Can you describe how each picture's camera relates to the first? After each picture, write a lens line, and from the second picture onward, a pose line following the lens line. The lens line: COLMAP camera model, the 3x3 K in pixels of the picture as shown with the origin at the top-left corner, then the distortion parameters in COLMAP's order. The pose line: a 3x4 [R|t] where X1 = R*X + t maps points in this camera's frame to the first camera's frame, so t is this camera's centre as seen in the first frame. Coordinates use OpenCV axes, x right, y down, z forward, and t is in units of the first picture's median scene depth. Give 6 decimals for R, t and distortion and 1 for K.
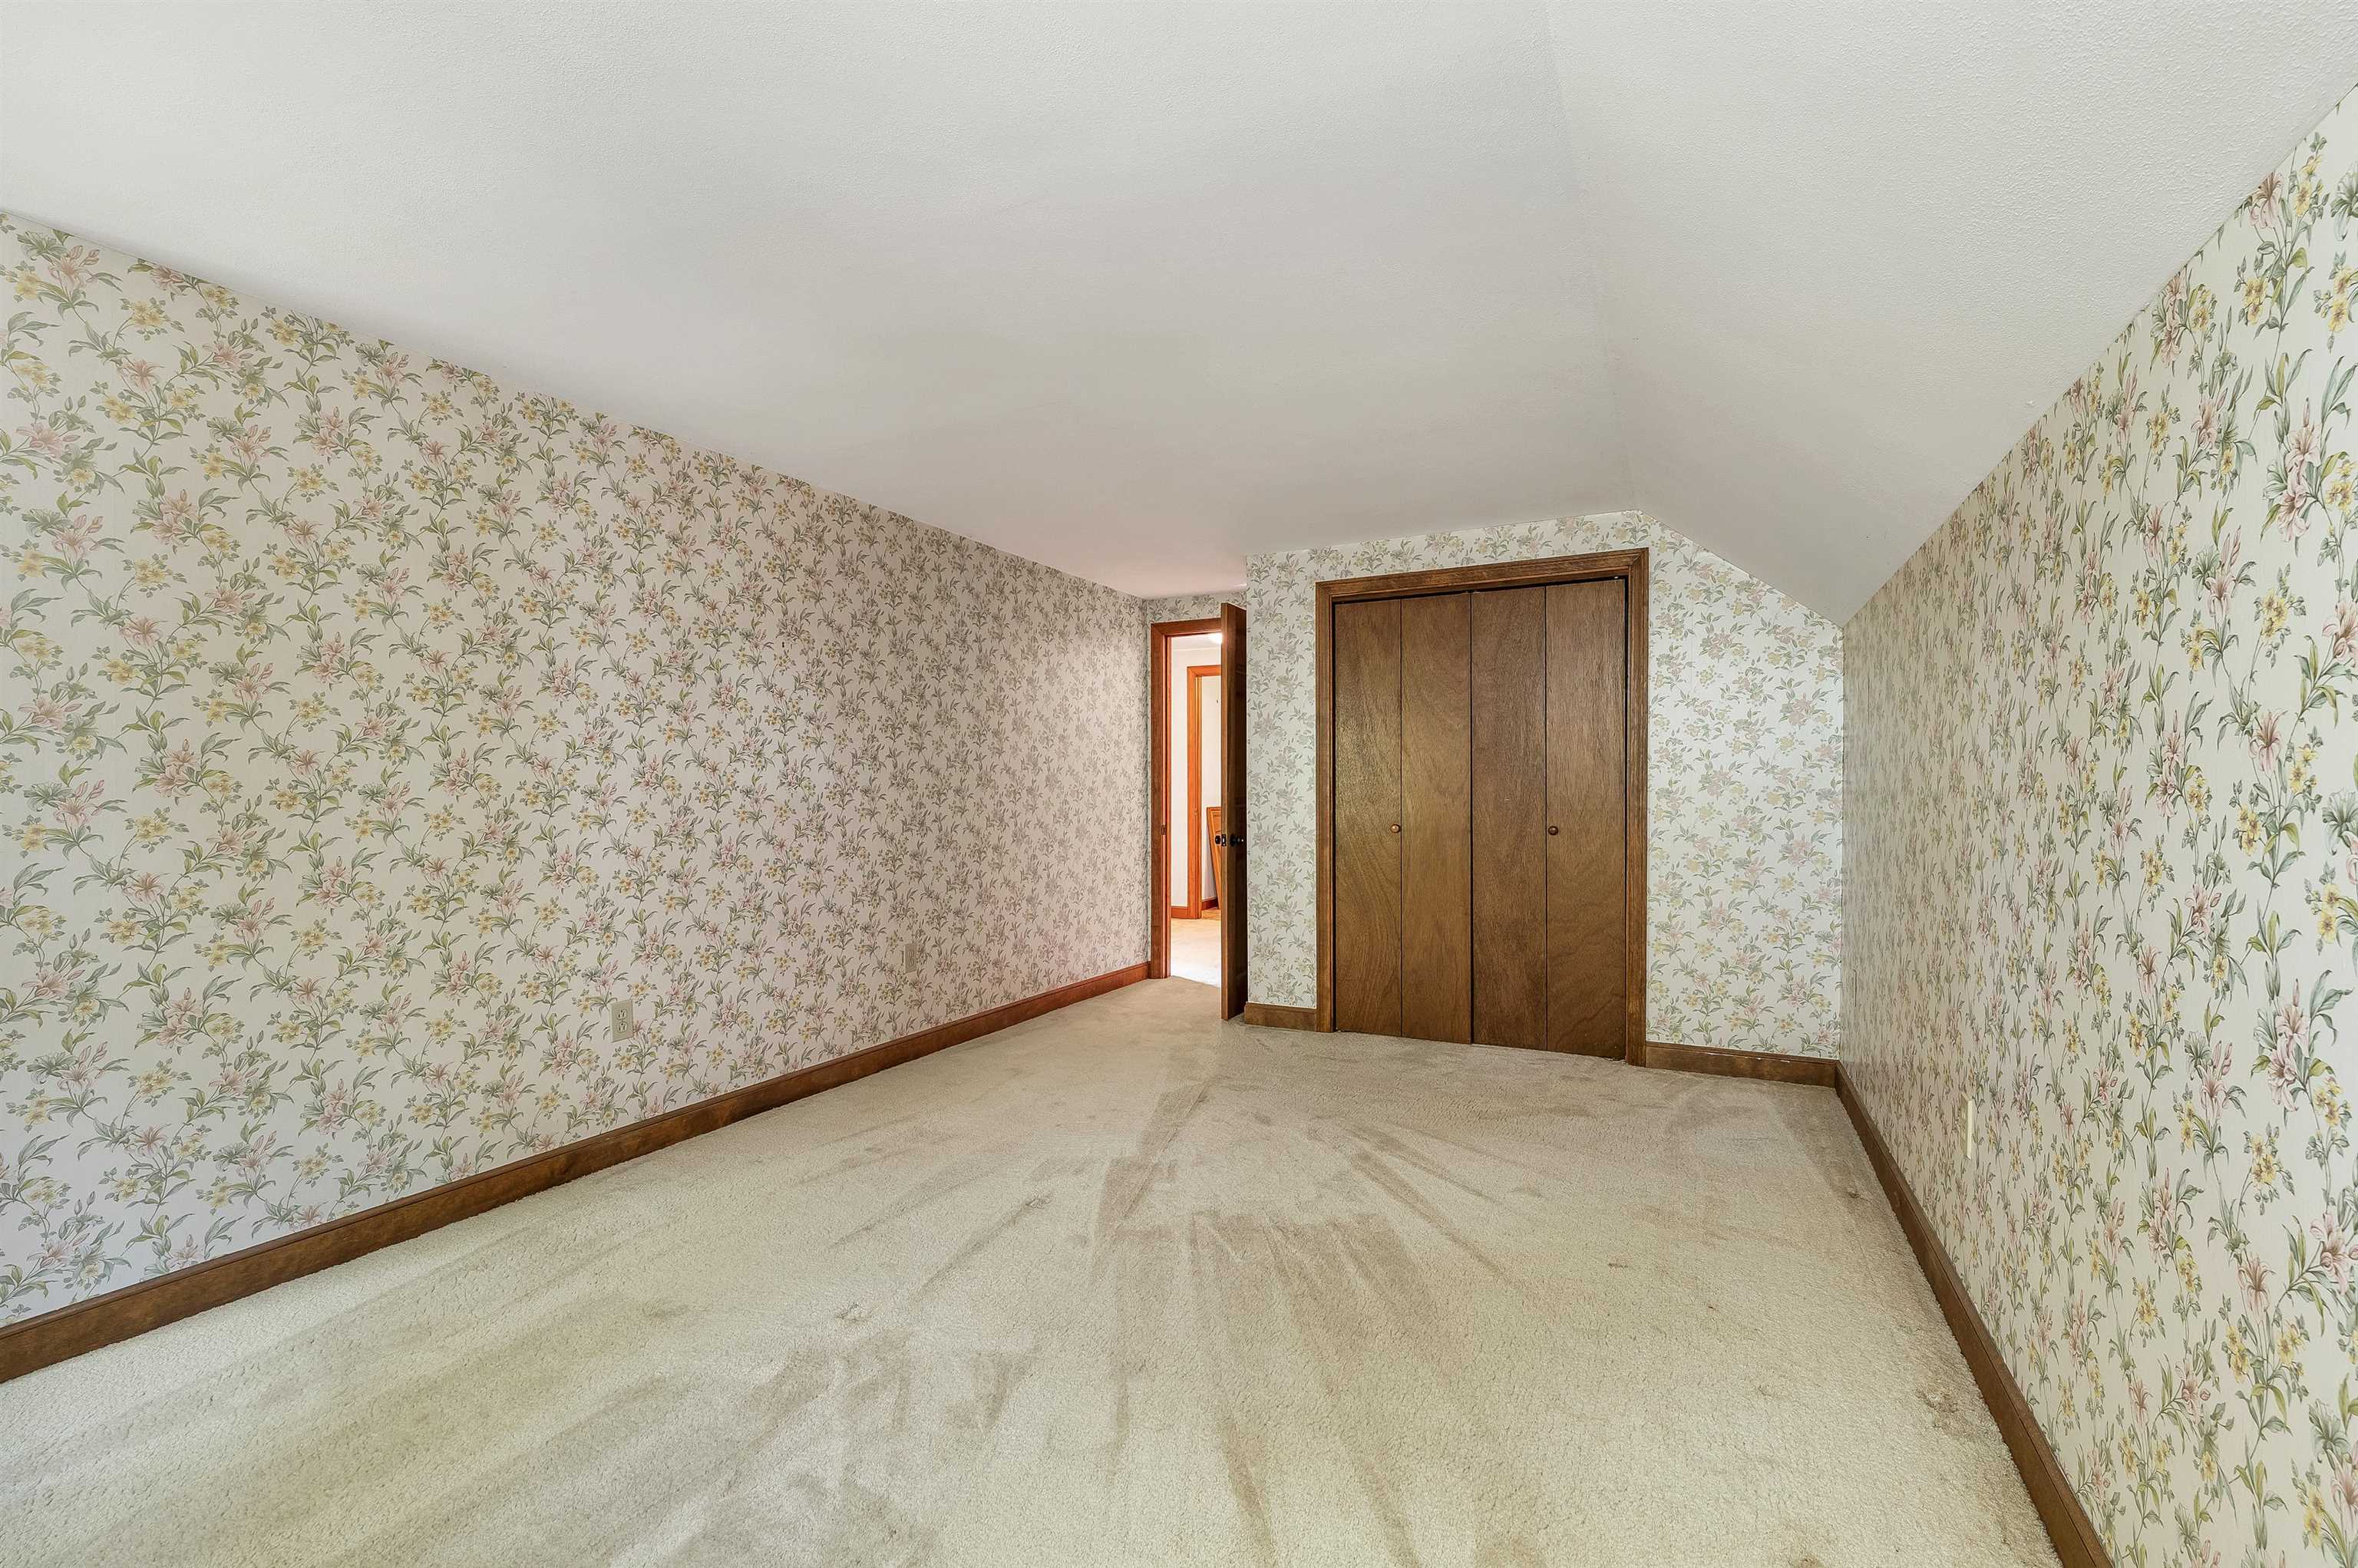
lens RADIAL K [[974.5, 0, 1130.4], [0, 974.5, 790.7], [0, 0, 1]] dist [0.000908, -0.000391]
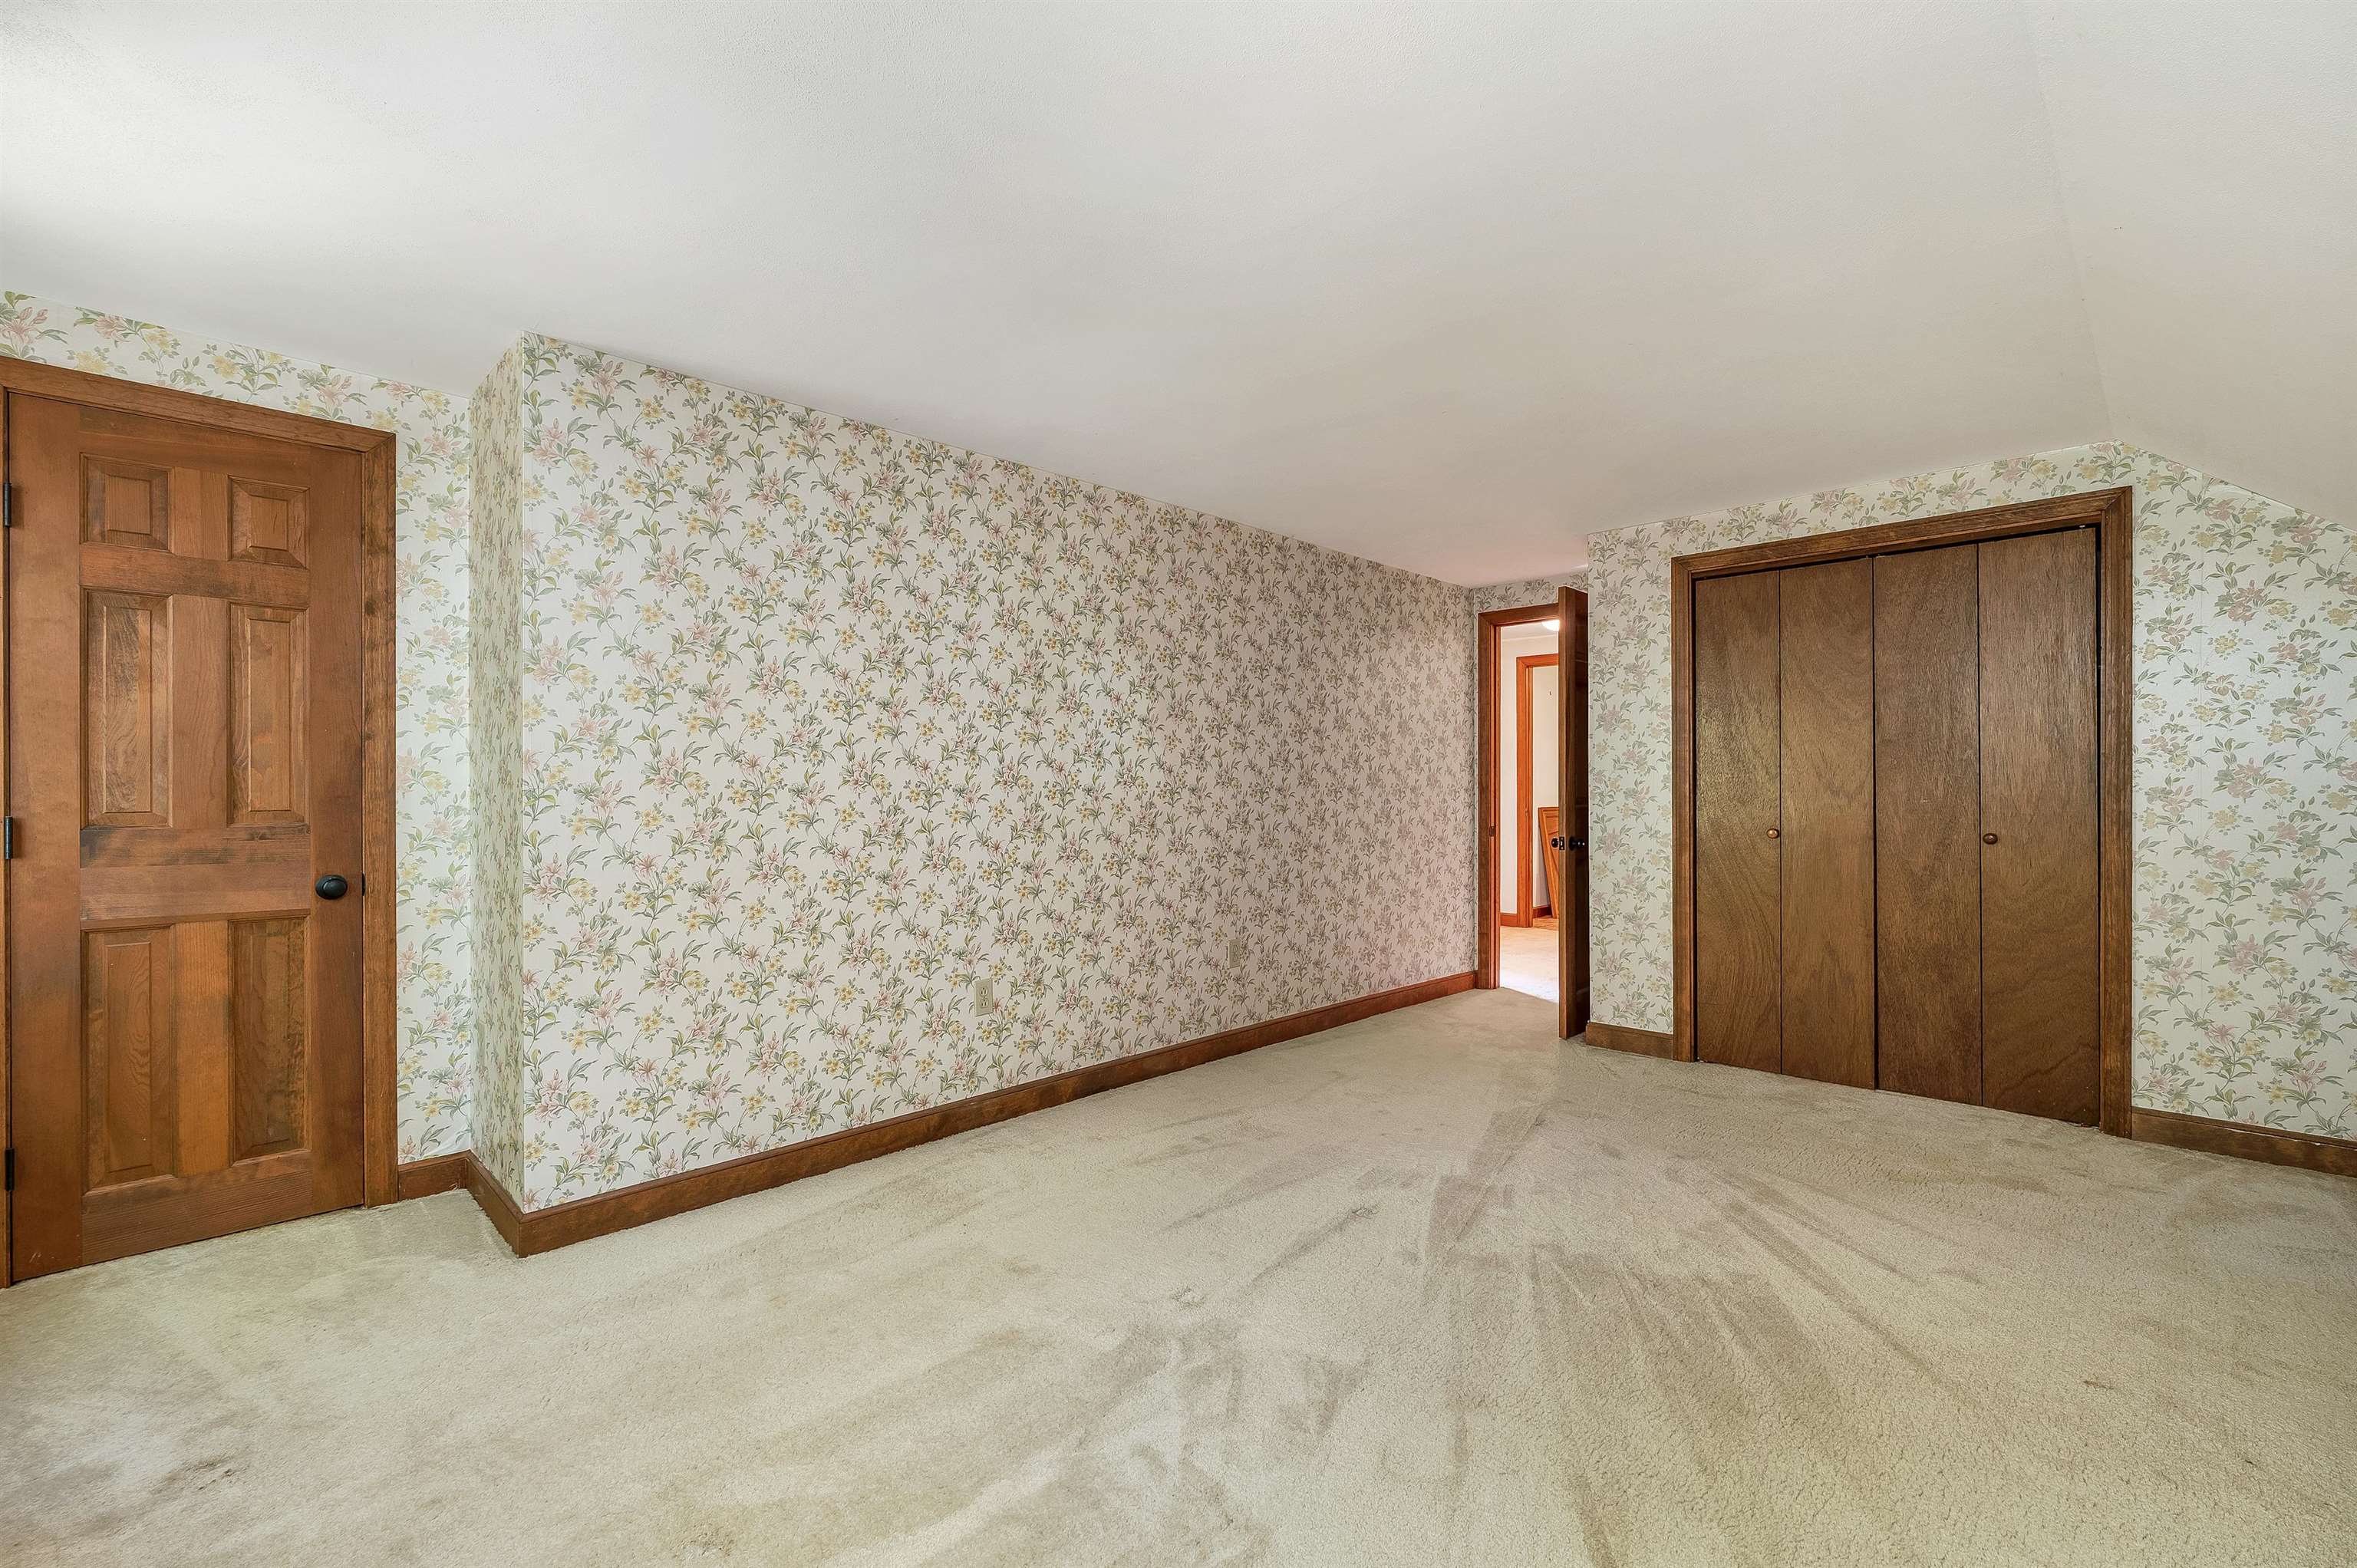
lens RADIAL K [[969.7, 0, 1183.3], [0, 969.7, 782.4], [0, 0, 1]] dist [0.012377, -0.003543]
pose [[0.960174, -0.000692, -0.279401, 0.009445], [-0.001328, 0.999974, -0.007042, -0.000036], [0.279399, 0.007133, 0.960149, 0.016316]]
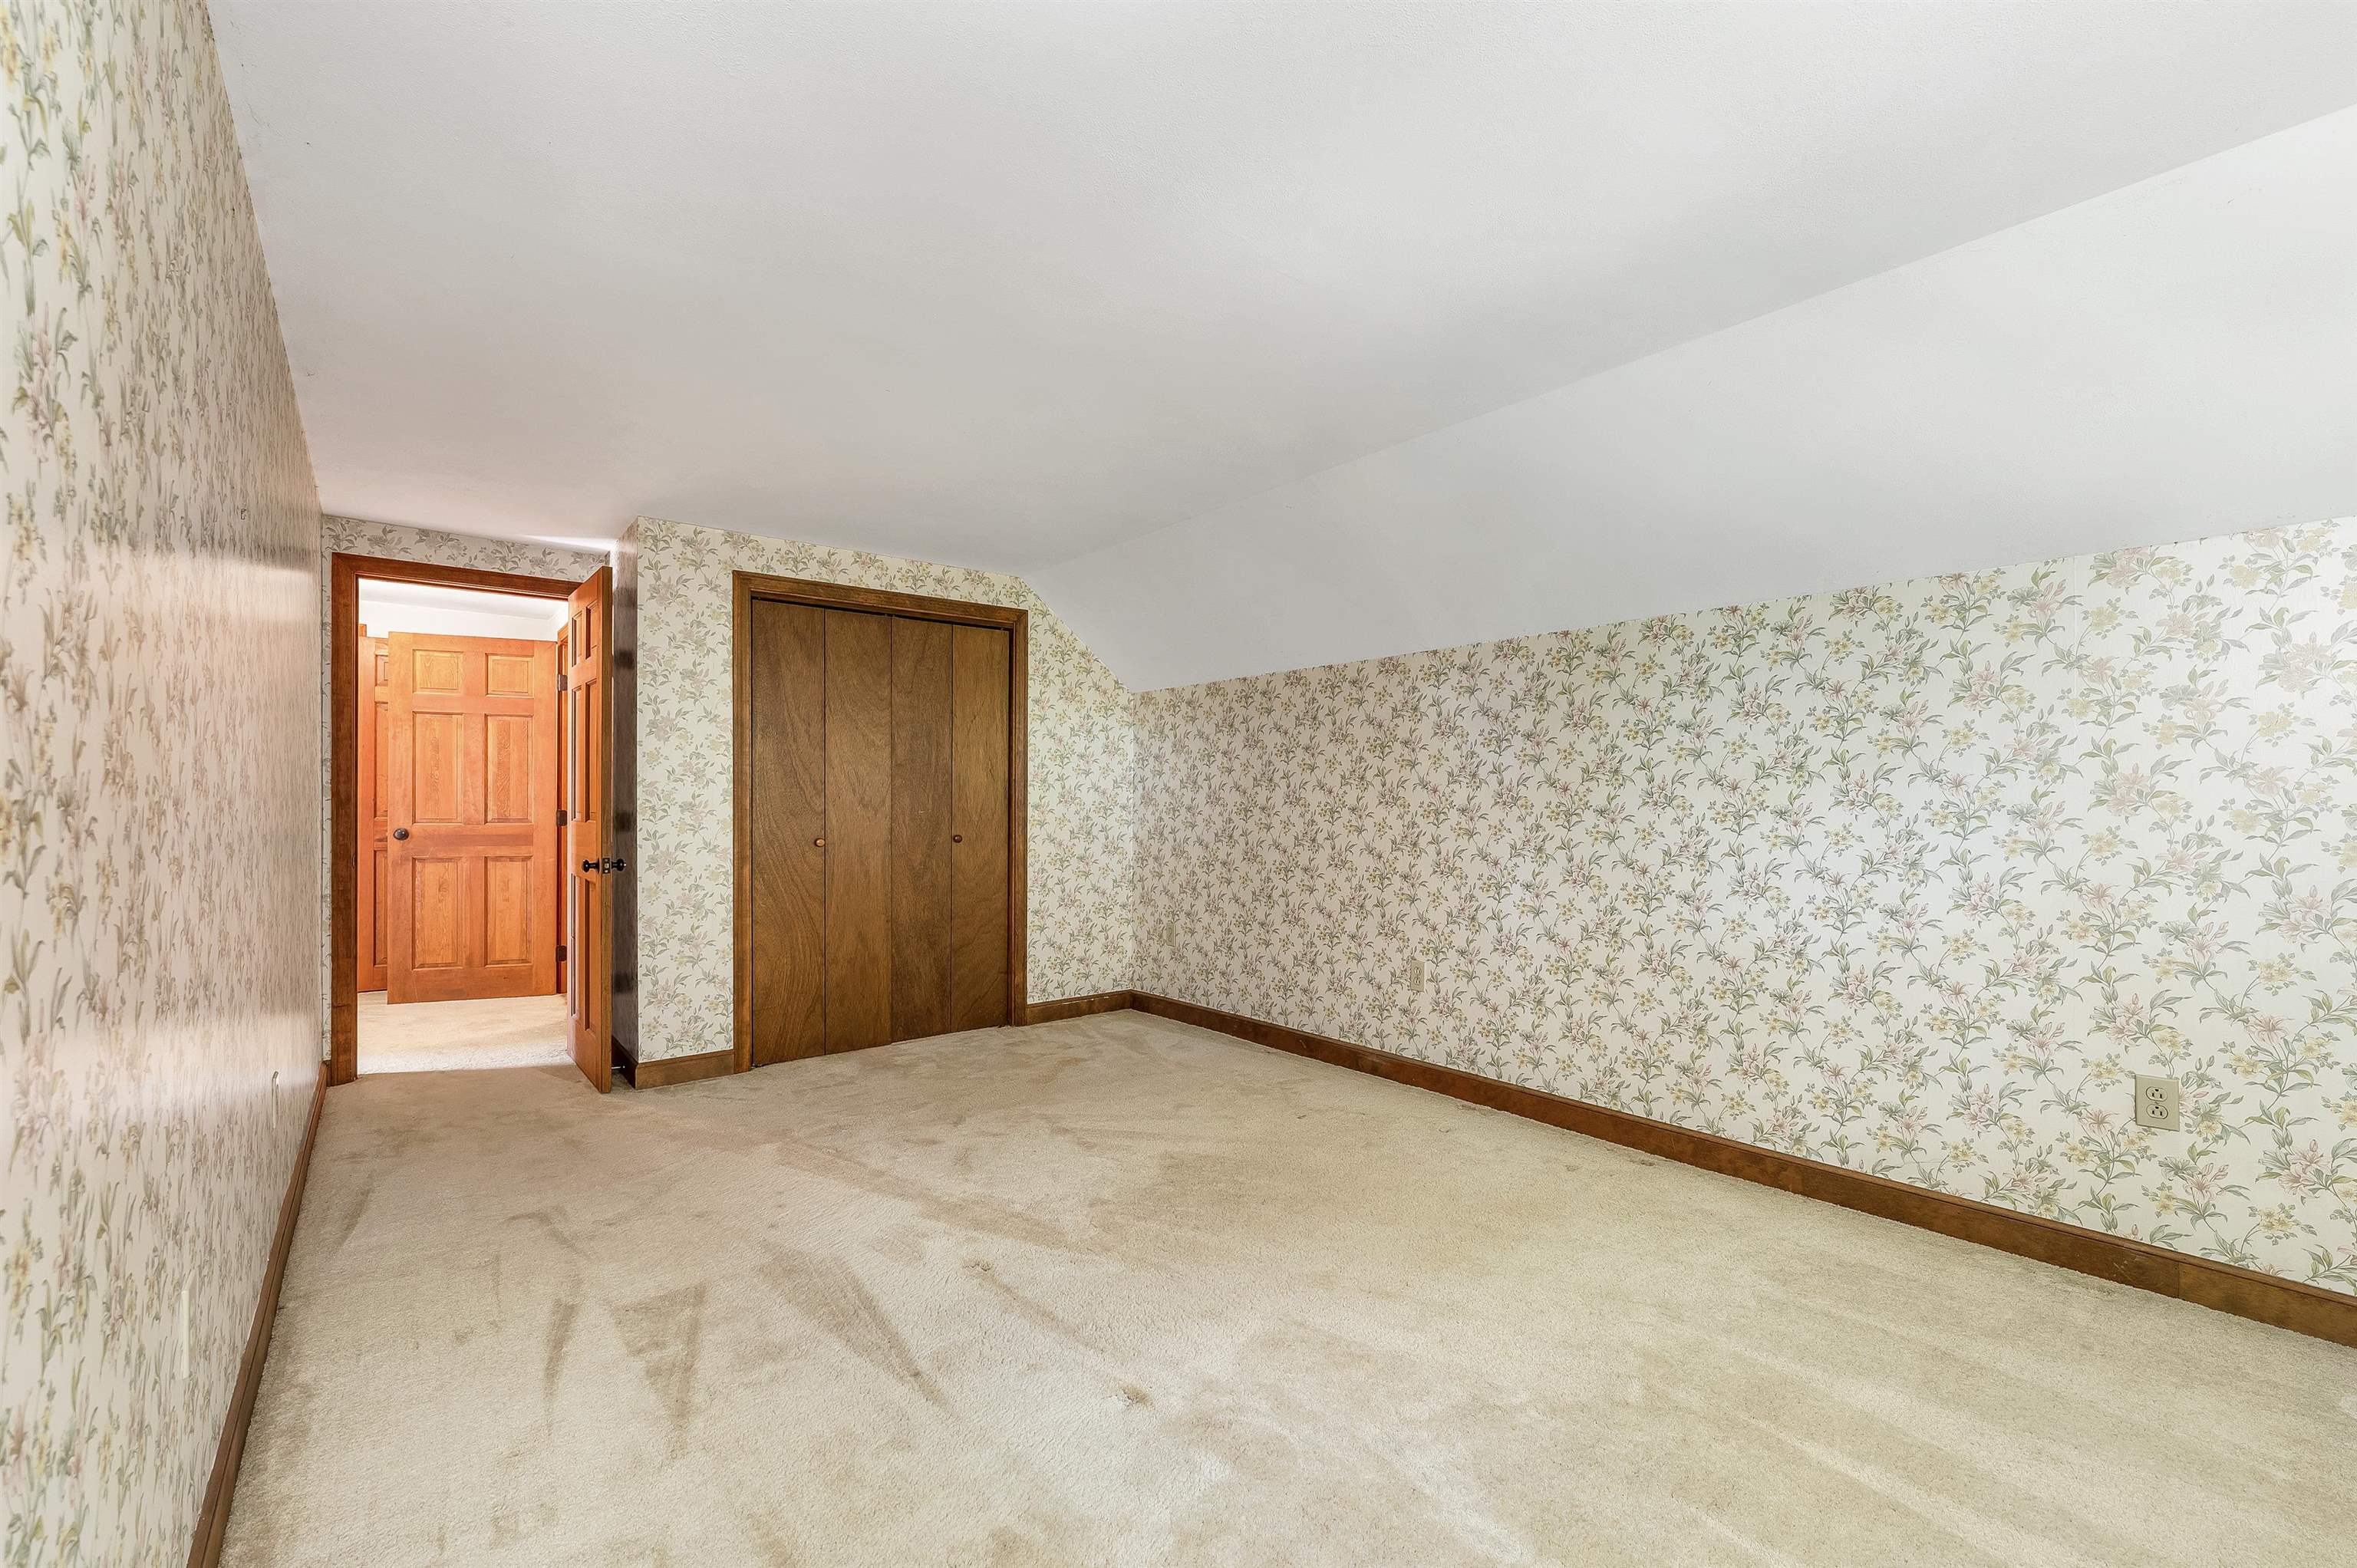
lens RADIAL K [[983.2, 0, 1169.0], [0, 983.2, 802.7], [0, 0, 1]] dist [-0.002071, -0.000266]
pose [[0.416114, 0.002314, 0.909310, -0.491923], [-0.002815, 0.999995, -0.001256, -0.000920], [-0.909308, -0.002036, 0.416118, 0.280733]]
